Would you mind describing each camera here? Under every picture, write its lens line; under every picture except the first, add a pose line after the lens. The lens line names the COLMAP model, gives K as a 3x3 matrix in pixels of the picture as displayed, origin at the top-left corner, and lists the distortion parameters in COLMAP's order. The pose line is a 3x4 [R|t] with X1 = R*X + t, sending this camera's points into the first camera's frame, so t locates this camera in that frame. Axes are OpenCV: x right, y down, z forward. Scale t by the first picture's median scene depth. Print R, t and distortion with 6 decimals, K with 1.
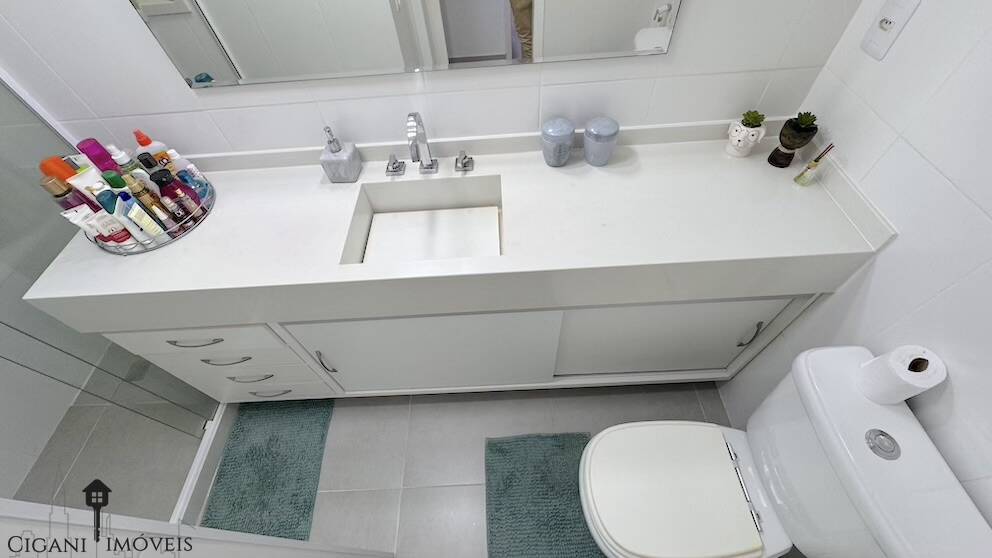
lens RADIAL K [[398.1, 0, 495.2], [0, 398.1, 281.5], [0, 0, 1]] dist [-0.001490, -0.000436]
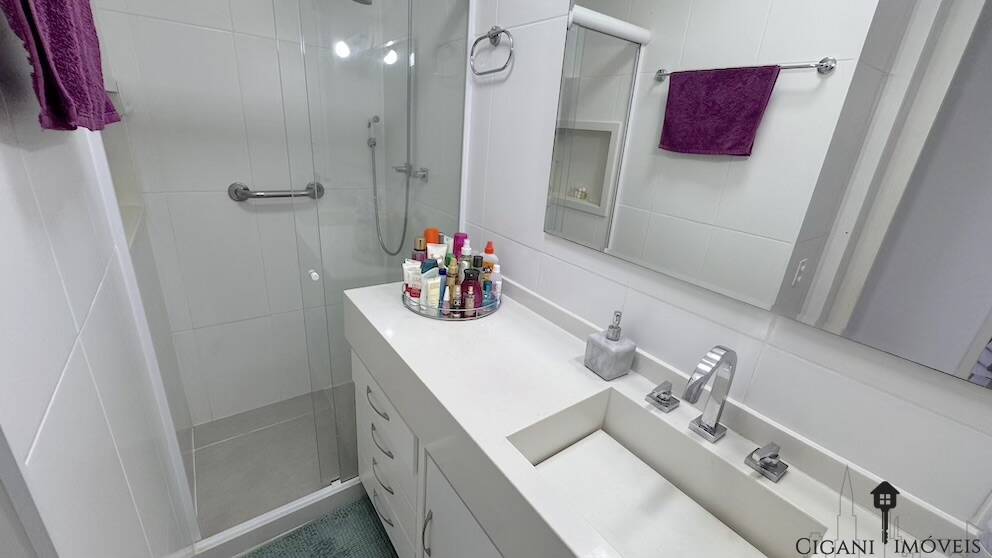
lens RADIAL K [[398.1, 0, 493.4], [0, 398.1, 276.9], [0, 0, 1]] dist [-0.001490, -0.000436]
pose [[0.563318, 0.384820, -0.731154, 0.020120], [-0.726642, 0.651940, -0.216714, -0.052165], [0.393273, 0.653366, 0.646877, 0.276306]]
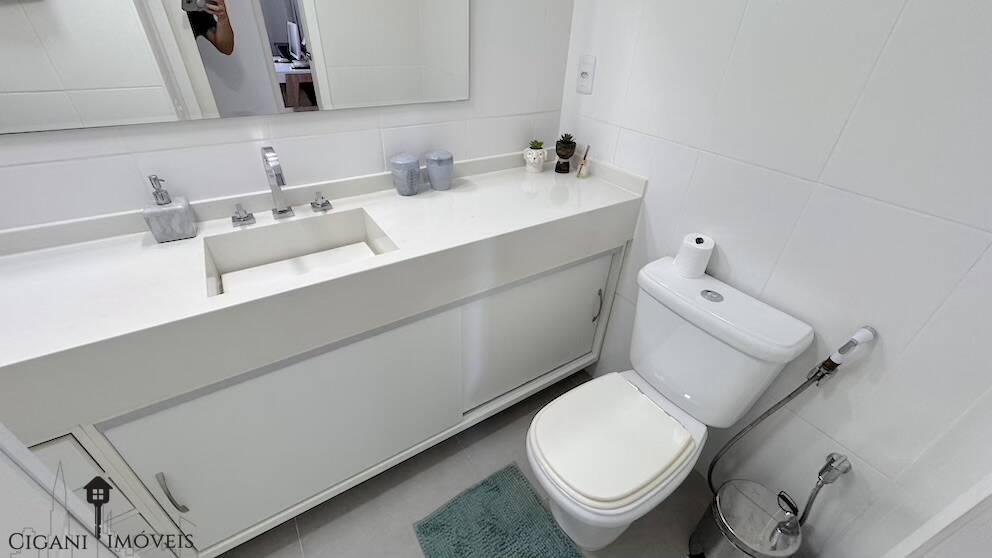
lens RADIAL K [[398.1, 0, 497.2], [0, 398.1, 281.4], [0, 0, 1]] dist [-0.001490, -0.000436]
pose [[0.847914, -0.213723, 0.485144, -0.239894], [0.370334, 0.893615, -0.253586, 0.310264], [-0.379335, 0.394684, 0.836857, 0.063551]]
